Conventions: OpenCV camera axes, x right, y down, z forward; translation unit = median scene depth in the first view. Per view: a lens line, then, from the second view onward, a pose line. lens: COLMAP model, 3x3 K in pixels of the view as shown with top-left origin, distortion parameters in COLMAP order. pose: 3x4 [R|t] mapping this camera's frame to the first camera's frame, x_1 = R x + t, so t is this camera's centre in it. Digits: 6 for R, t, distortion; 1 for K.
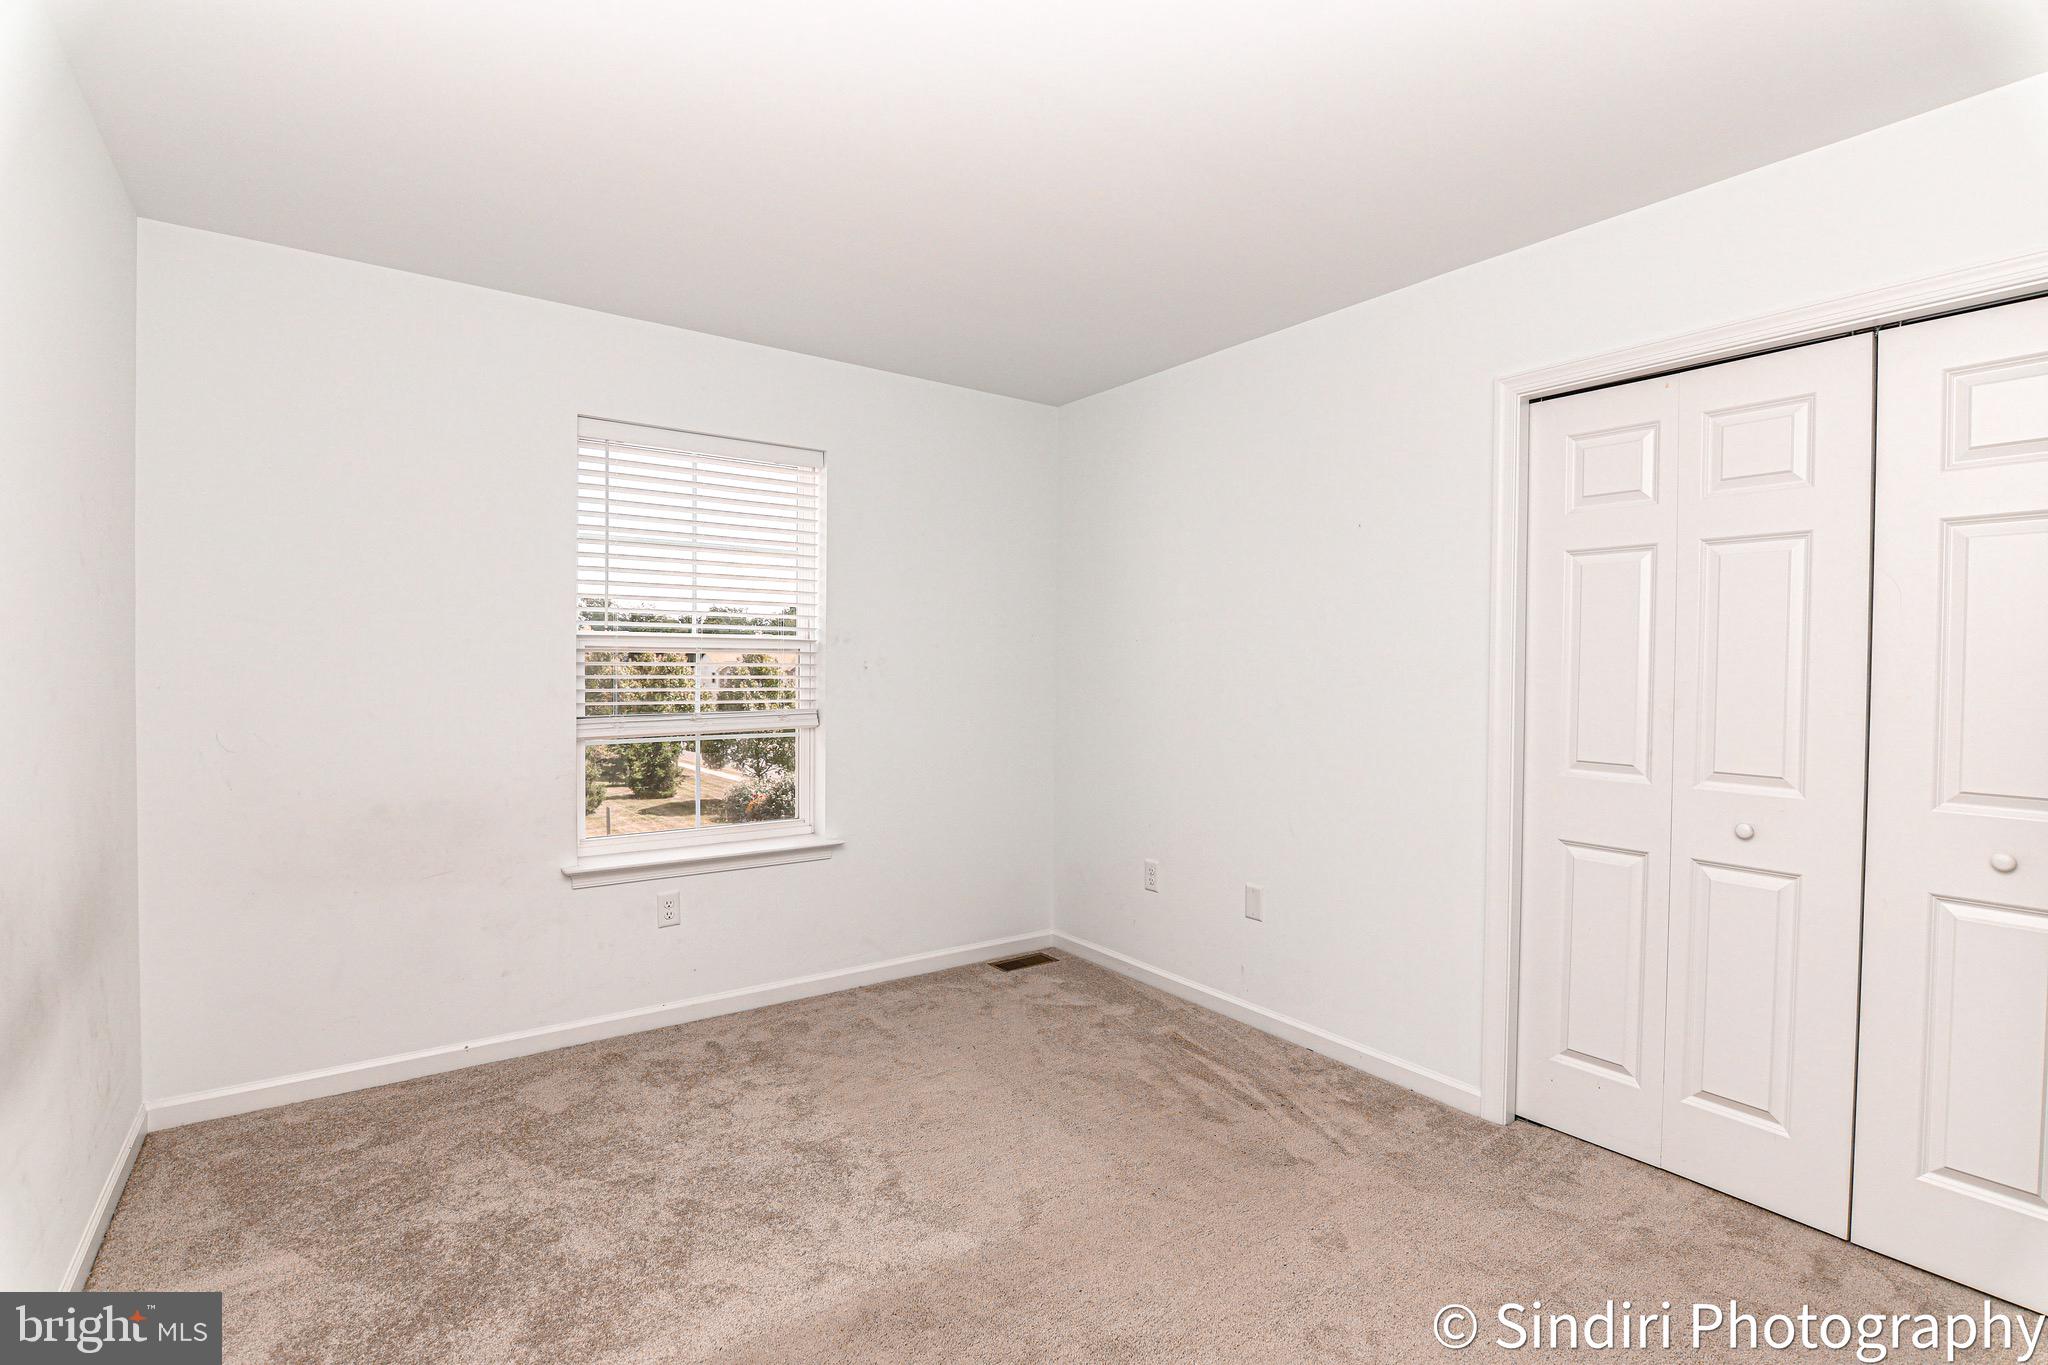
lens RADIAL K [[938.9, 0, 1024.6], [0, 938.9, 682.5], [0, 0, 1]] dist [-0.018863, 0.000461]
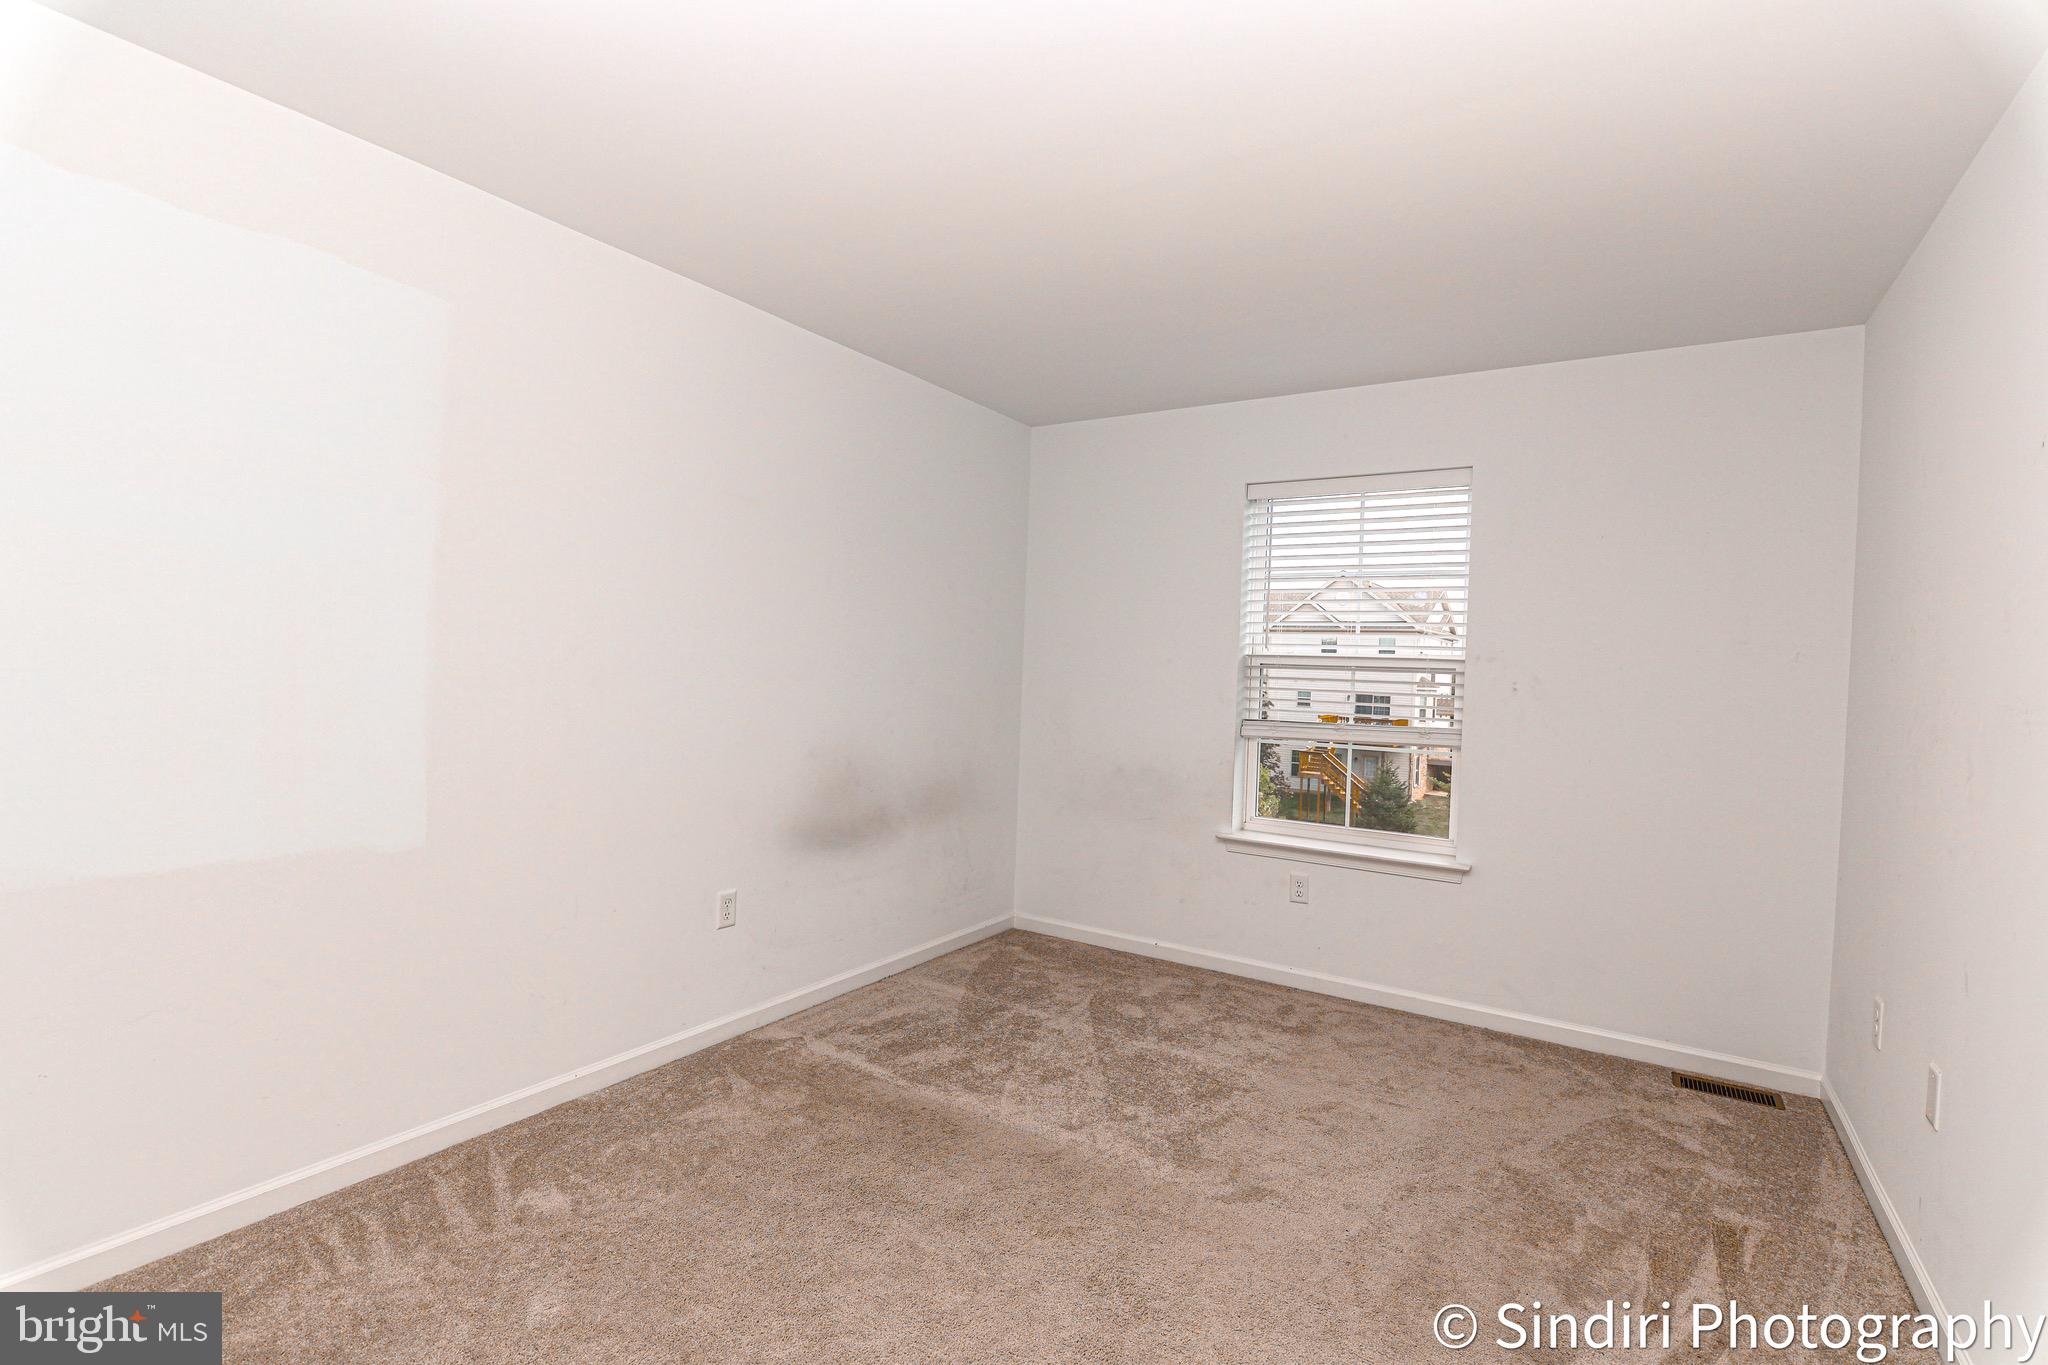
lens RADIAL K [[938.9, 0, 1024.6], [0, 938.9, 682.5], [0, 0, 1]] dist [-0.018863, 0.000461]
pose [[0.369451, 0.021337, -0.929005, 0.609716], [-0.049224, 0.998782, 0.003364, -0.002055], [0.927946, 0.044486, 0.370051, 0.249664]]
